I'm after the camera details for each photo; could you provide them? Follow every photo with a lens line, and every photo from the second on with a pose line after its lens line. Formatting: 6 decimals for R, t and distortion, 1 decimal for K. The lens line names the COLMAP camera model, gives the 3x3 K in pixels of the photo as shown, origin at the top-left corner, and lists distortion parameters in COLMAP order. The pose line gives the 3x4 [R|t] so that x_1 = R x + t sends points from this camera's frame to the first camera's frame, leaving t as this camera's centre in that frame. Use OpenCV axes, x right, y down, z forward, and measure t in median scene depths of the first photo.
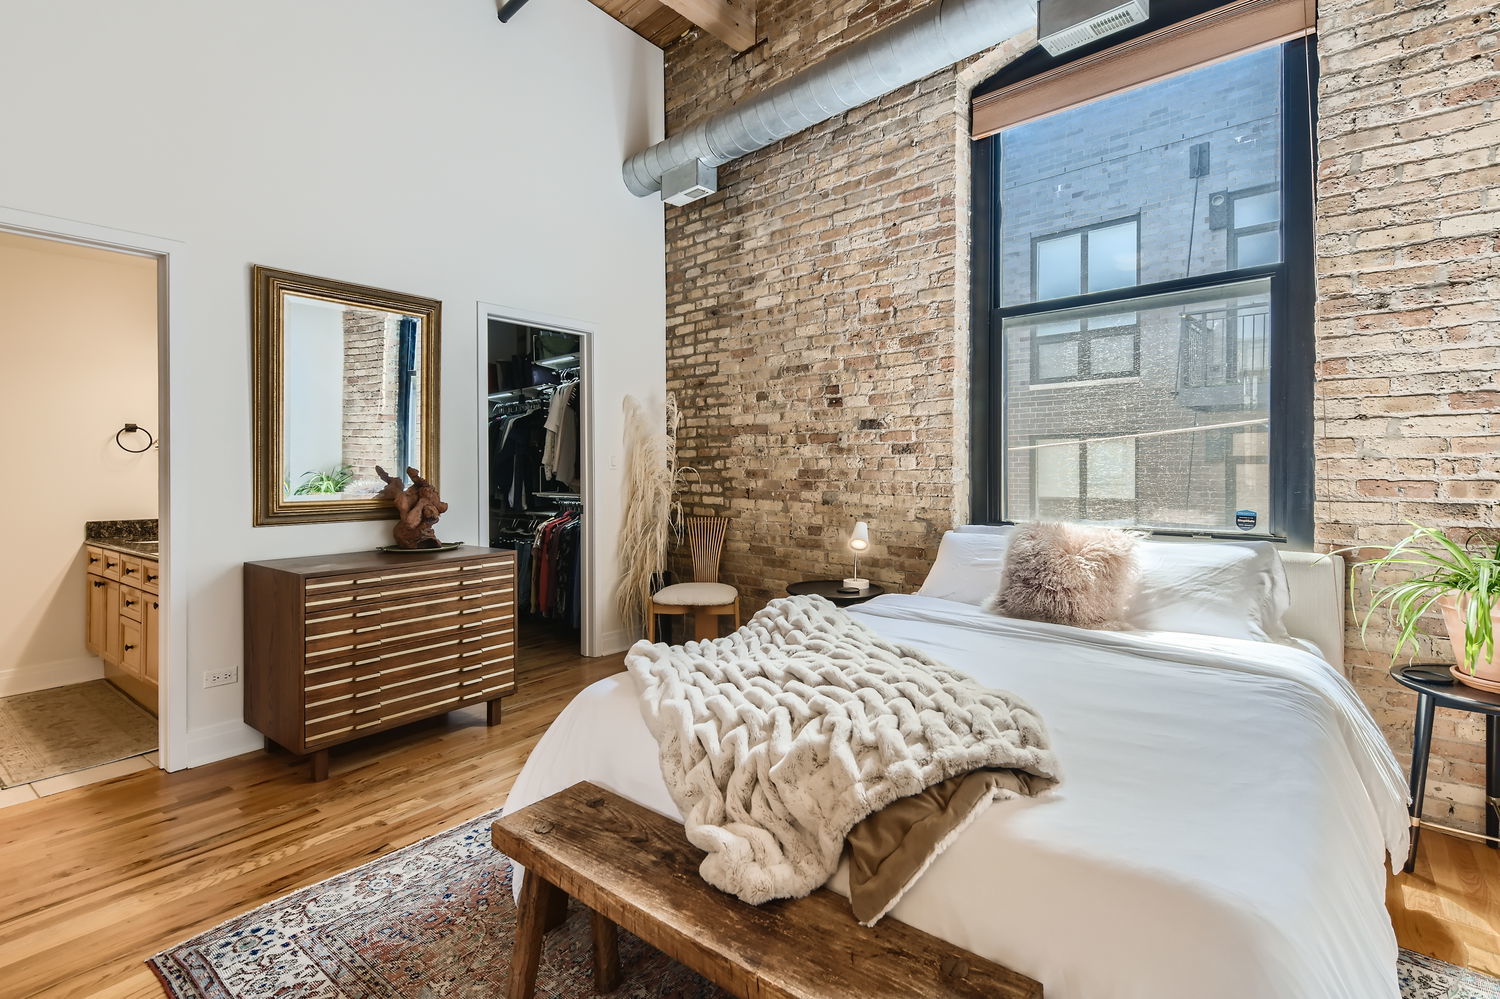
lens RADIAL K [[701.6, 0, 755.8], [0, 701.6, 475.7], [0, 0, 1]] dist [0.023046, -0.013461]
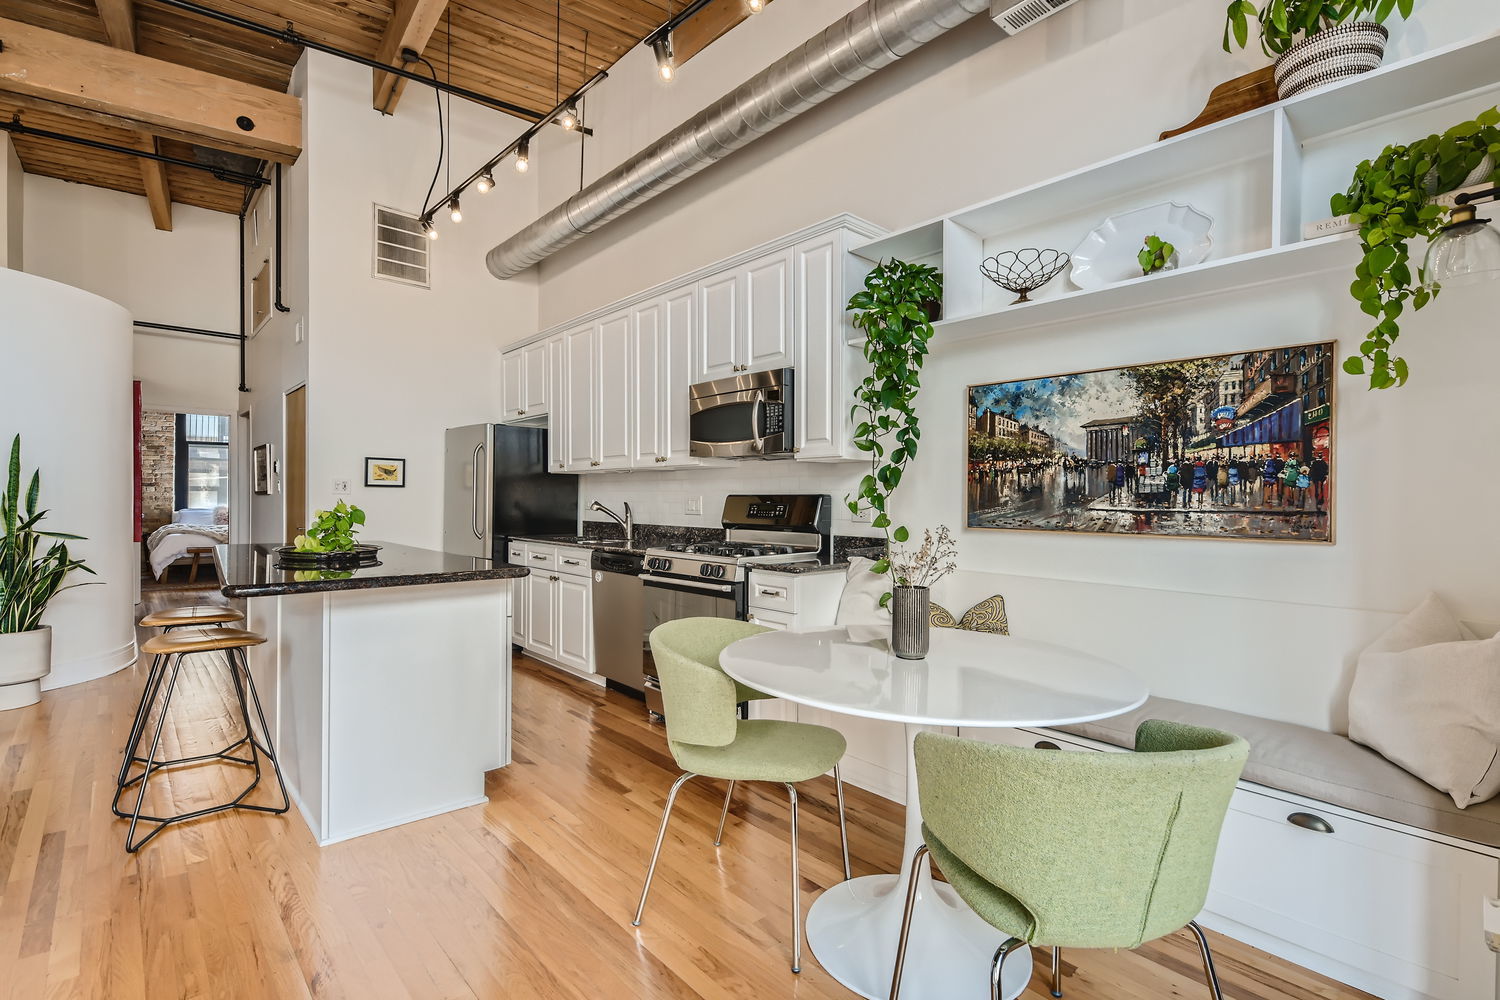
lens RADIAL K [[685.3, 0, 754.8], [0, 685.3, 504.0], [0, 0, 1]] dist [0.021669, -0.011481]
pose [[0.174378, -0.005543, 0.984663, -2.012747], [0.004160, 0.999979, 0.004893, 0.035098], [-0.984670, 0.003243, 0.174398, -1.812513]]
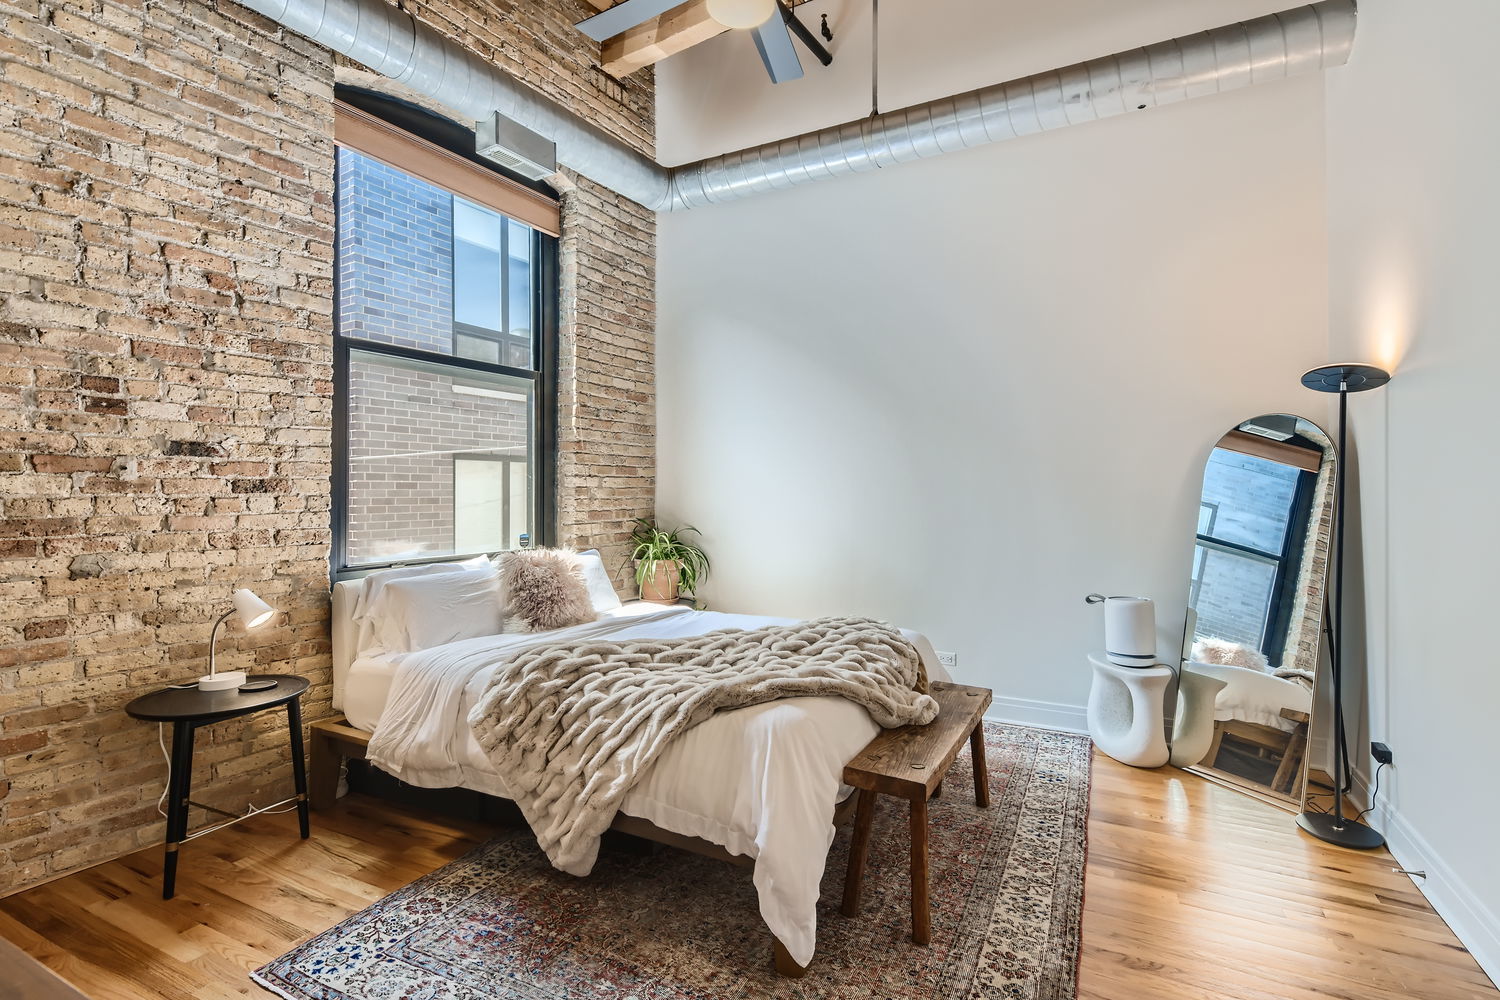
lens RADIAL K [[697.4, 0, 762.0], [0, 697.4, 491.6], [0, 0, 1]] dist [0.023032, -0.011825]
pose [[-0.188408, 0.003132, 0.982086, -0.597344], [0.015290, 0.999883, -0.000256, -0.022363], [-0.981972, 0.014968, -0.188433, 0.573272]]
